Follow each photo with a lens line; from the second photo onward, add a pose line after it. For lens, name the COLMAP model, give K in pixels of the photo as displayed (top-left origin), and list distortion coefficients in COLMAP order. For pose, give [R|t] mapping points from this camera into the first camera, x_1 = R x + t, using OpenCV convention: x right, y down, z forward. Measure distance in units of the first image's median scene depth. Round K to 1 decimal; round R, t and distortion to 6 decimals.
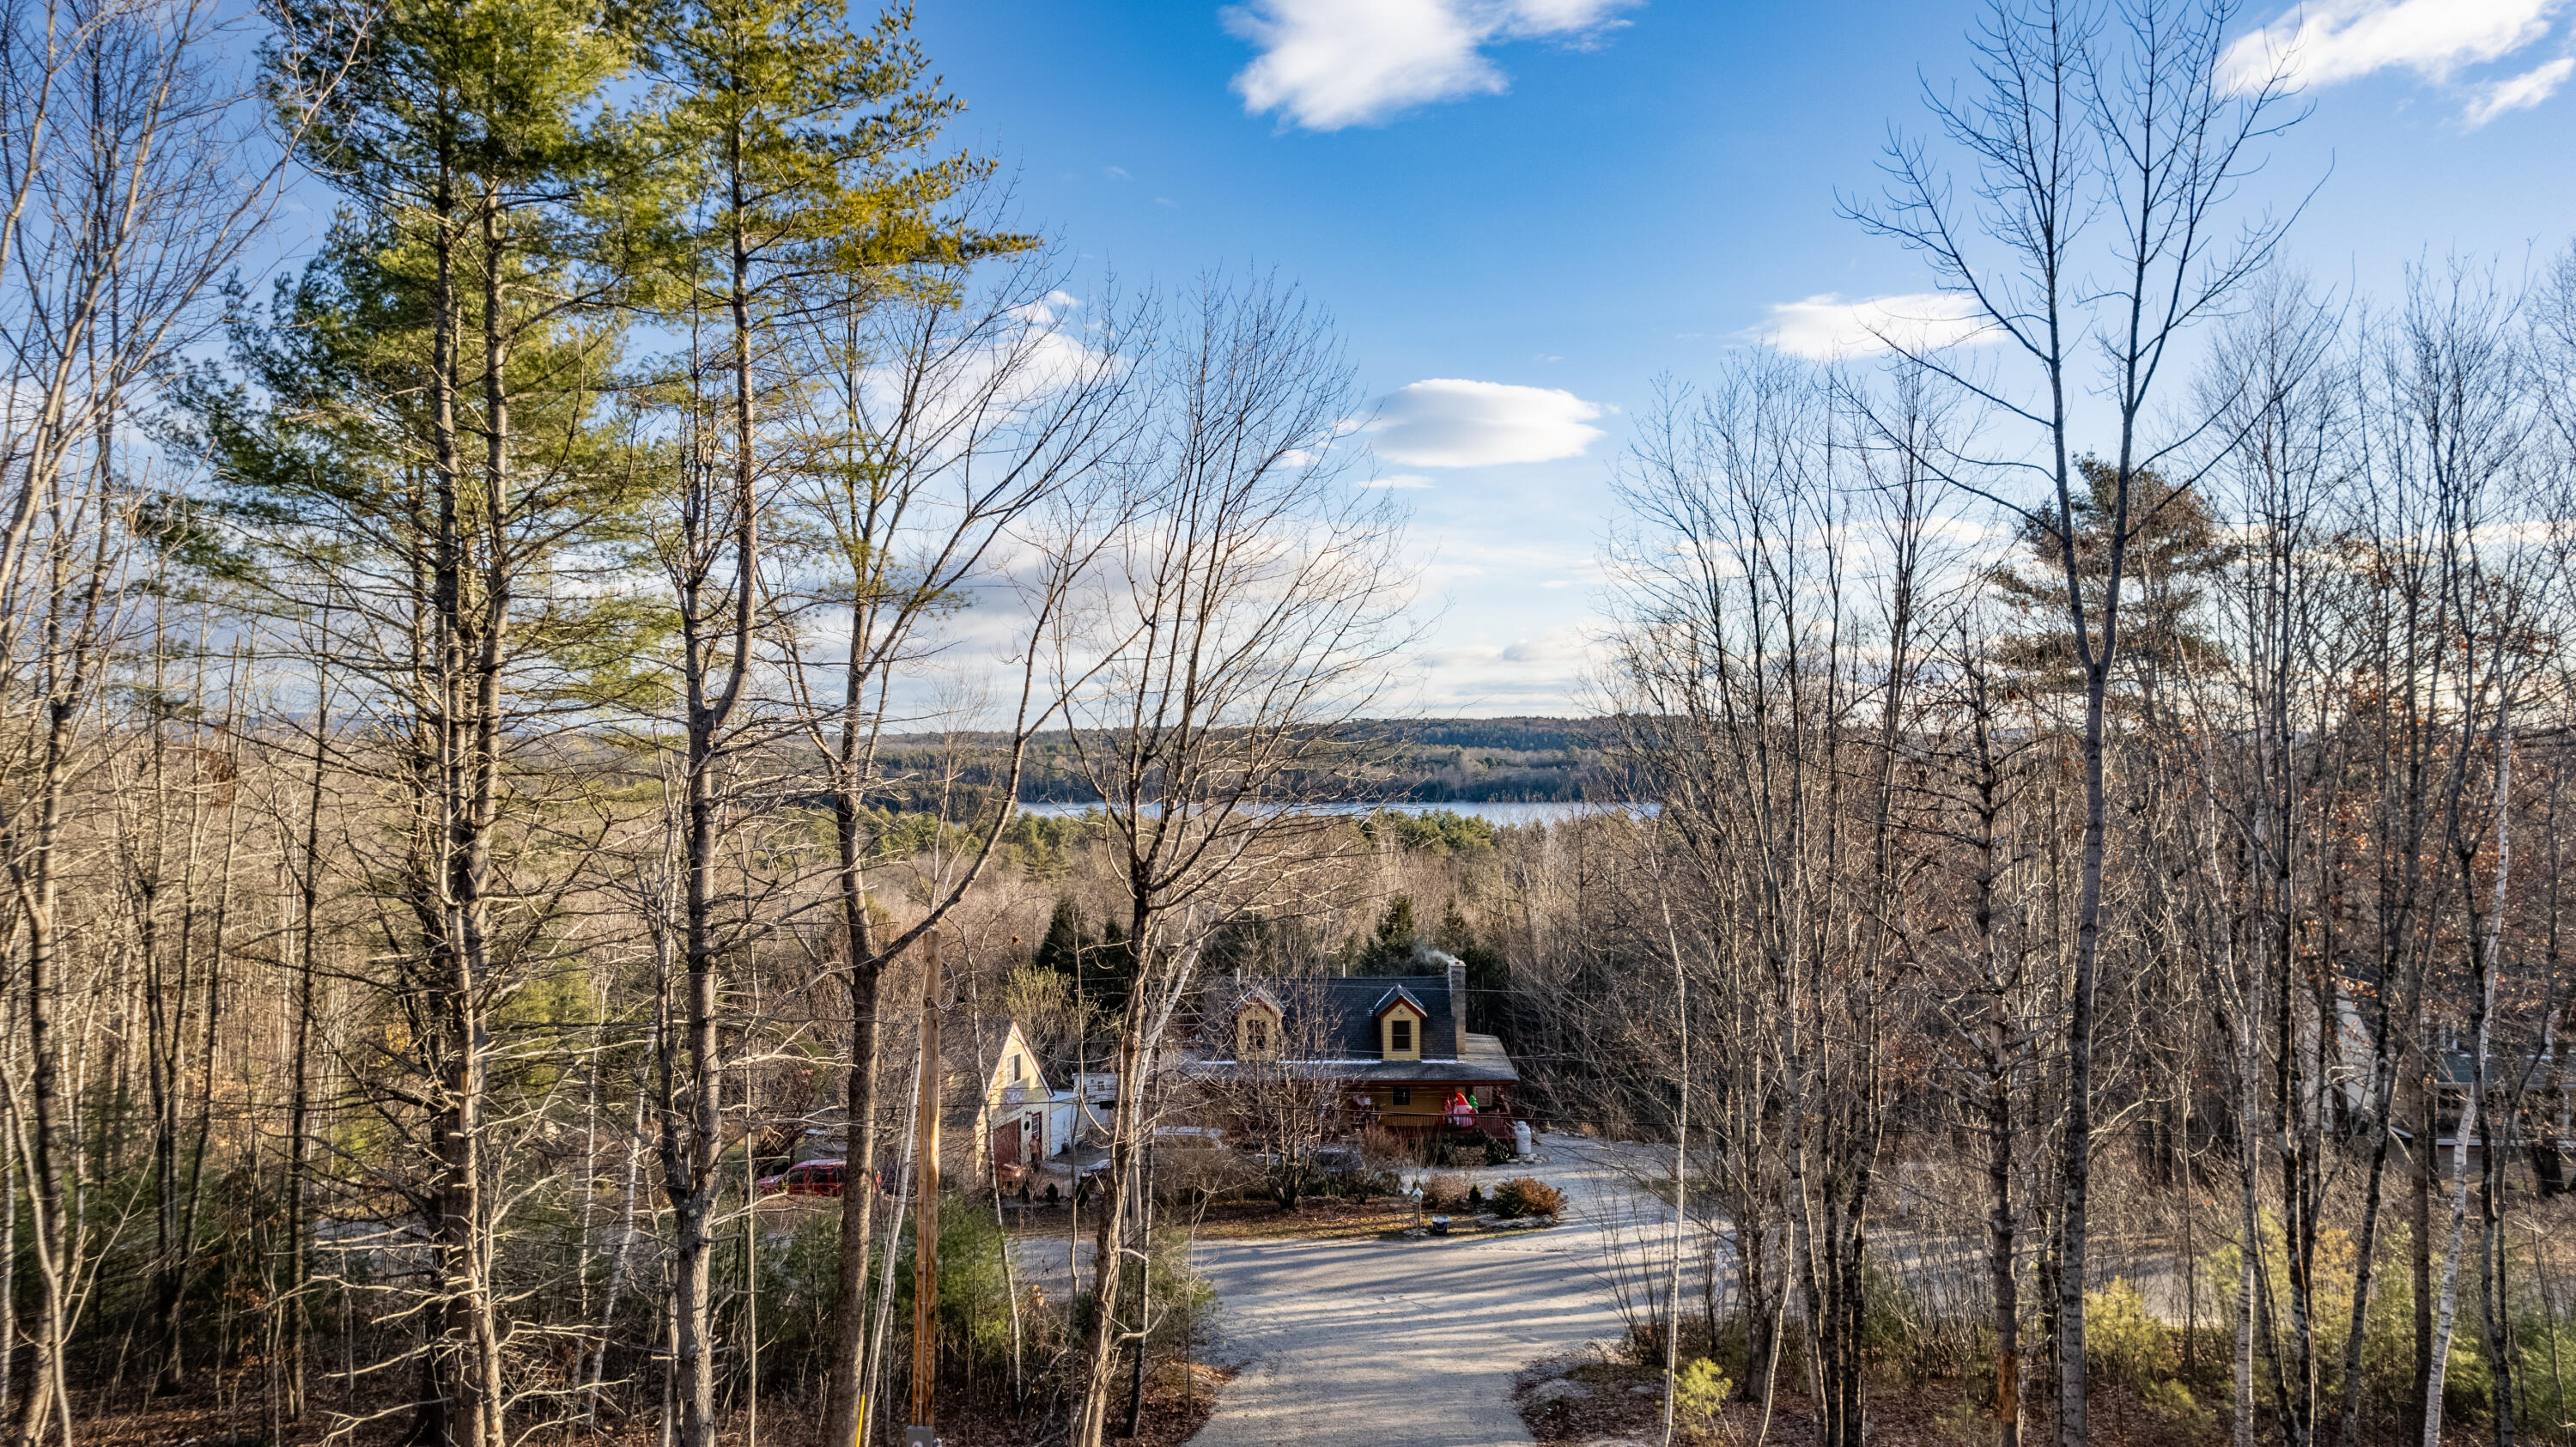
lens RADIAL K [[1601.2, 0, 1288.0], [0, 1601.2, 723.5], [0, 0, 1]] dist [-0.056706, 0.000113]
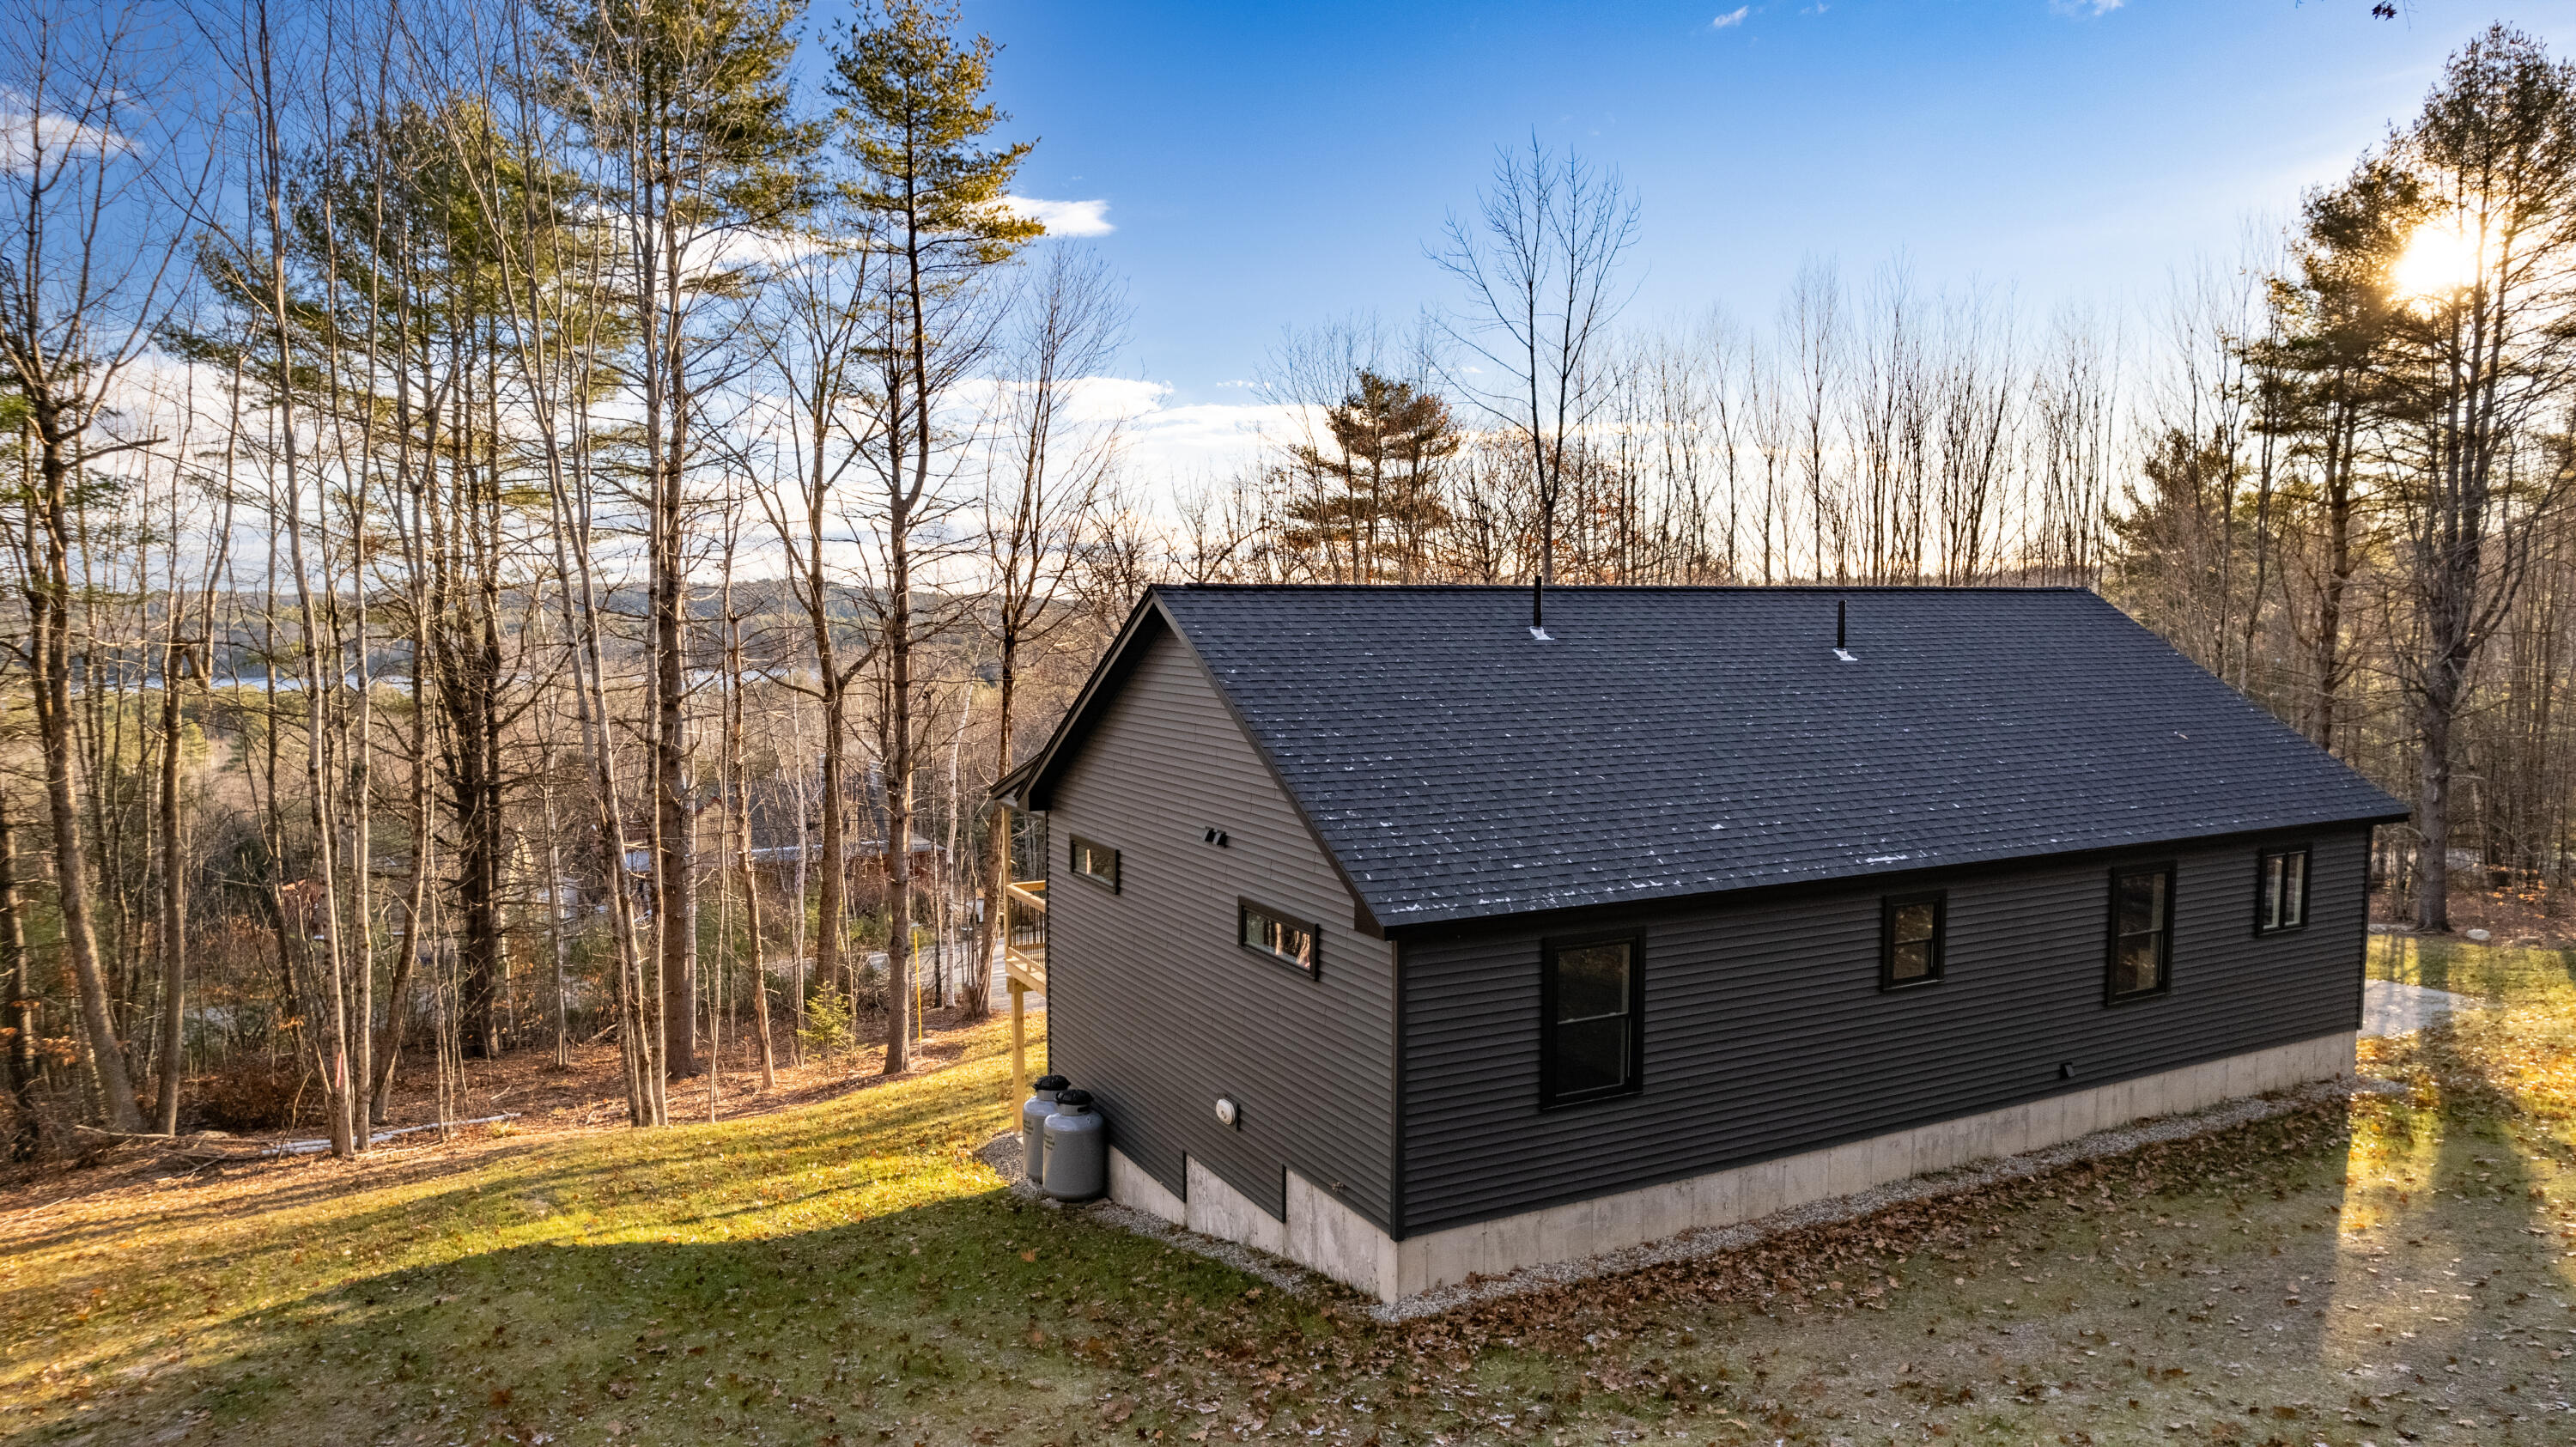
lens RADIAL K [[1601.2, 0, 1288.0], [0, 1601.2, 723.5], [0, 0, 1]] dist [-0.056706, 0.000113]
pose [[0.870317, -0.036965, 0.491103, -0.281177], [-0.003495, 0.996691, 0.081213, 0.029751], [-0.492480, -0.072397, 0.867308, -0.226550]]
